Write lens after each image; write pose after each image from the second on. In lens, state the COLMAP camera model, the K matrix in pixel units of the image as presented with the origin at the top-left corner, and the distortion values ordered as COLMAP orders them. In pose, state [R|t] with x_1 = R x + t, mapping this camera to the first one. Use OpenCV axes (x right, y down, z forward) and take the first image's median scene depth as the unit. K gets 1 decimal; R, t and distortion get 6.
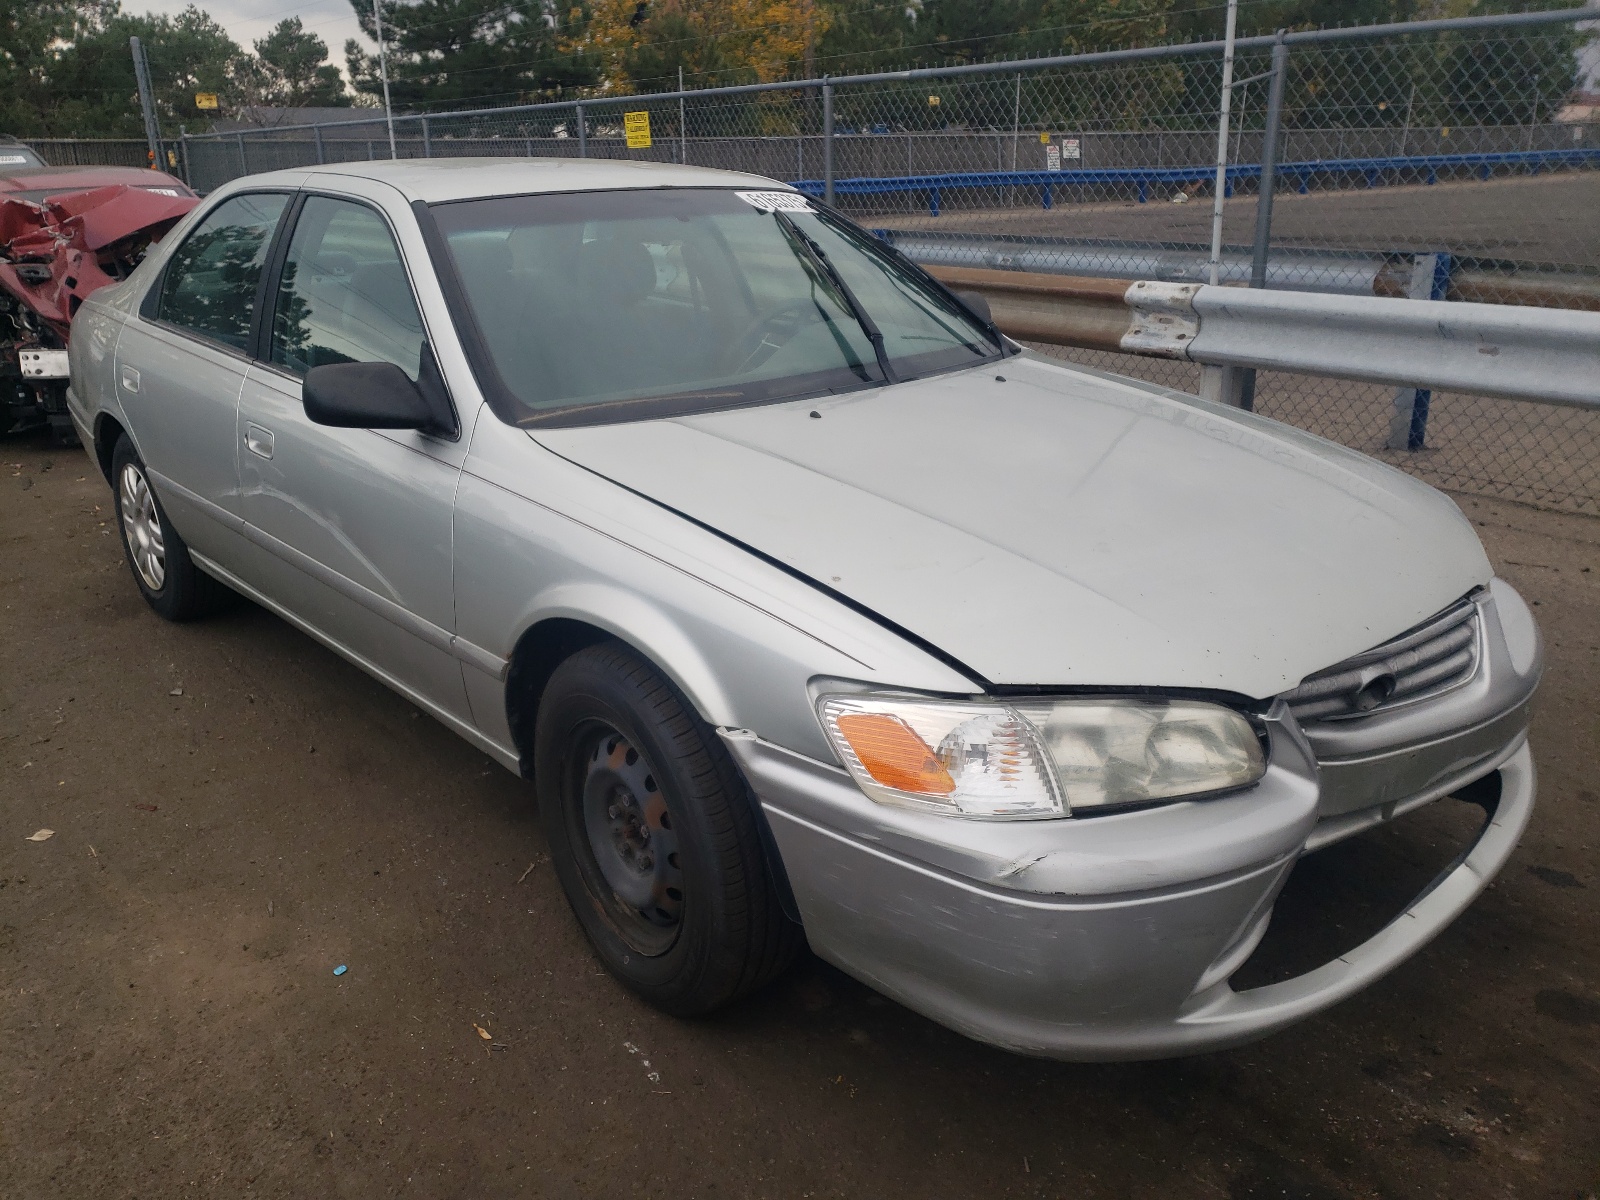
lens RADIAL K [[1203.3, 0, 800.0], [0, 1203.3, 600.0], [0, 0, 1]] dist [0.013408, -0.032235]
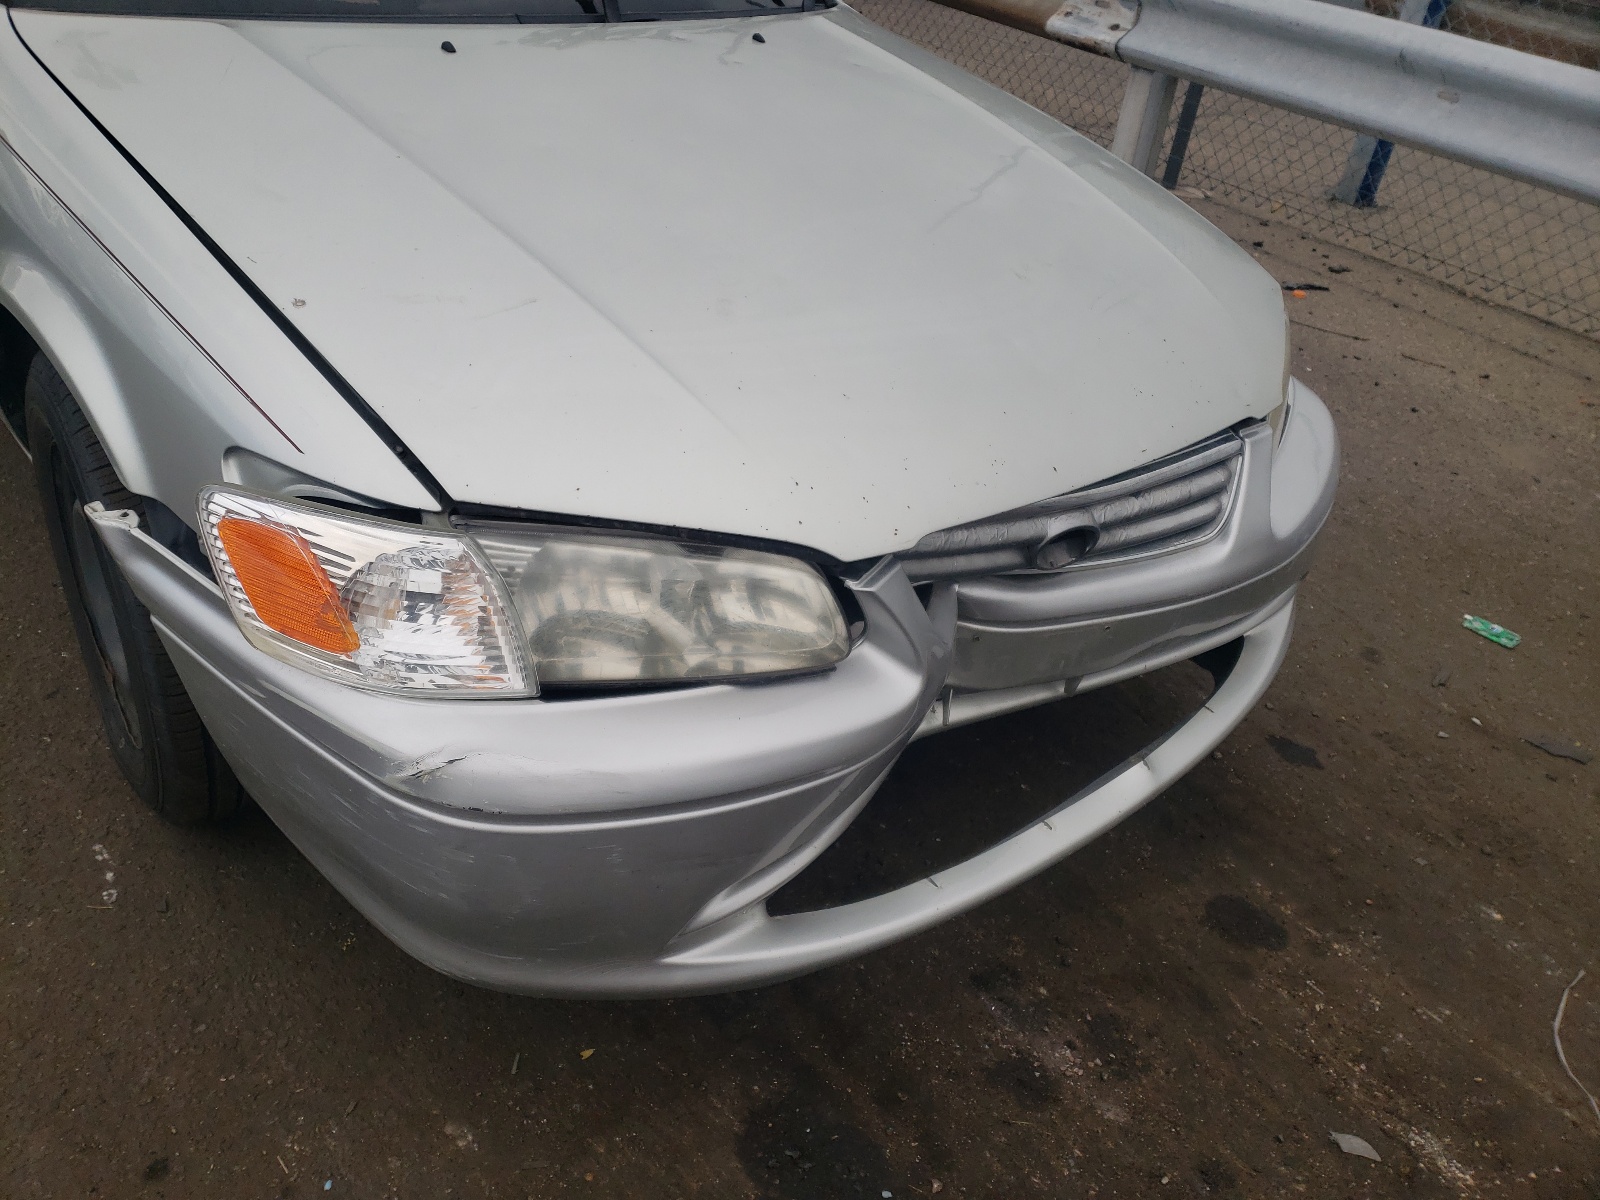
lens RADIAL K [[1193.5, 0, 800.0], [0, 1193.5, 600.0], [0, 0, 1]] dist [0.010014, -0.002170]
pose [[0.990942, 0.120681, 0.058911, 0.264505], [-0.131926, 0.956796, 0.259109, -0.064465], [-0.025096, -0.264534, 0.964050, 0.259680]]
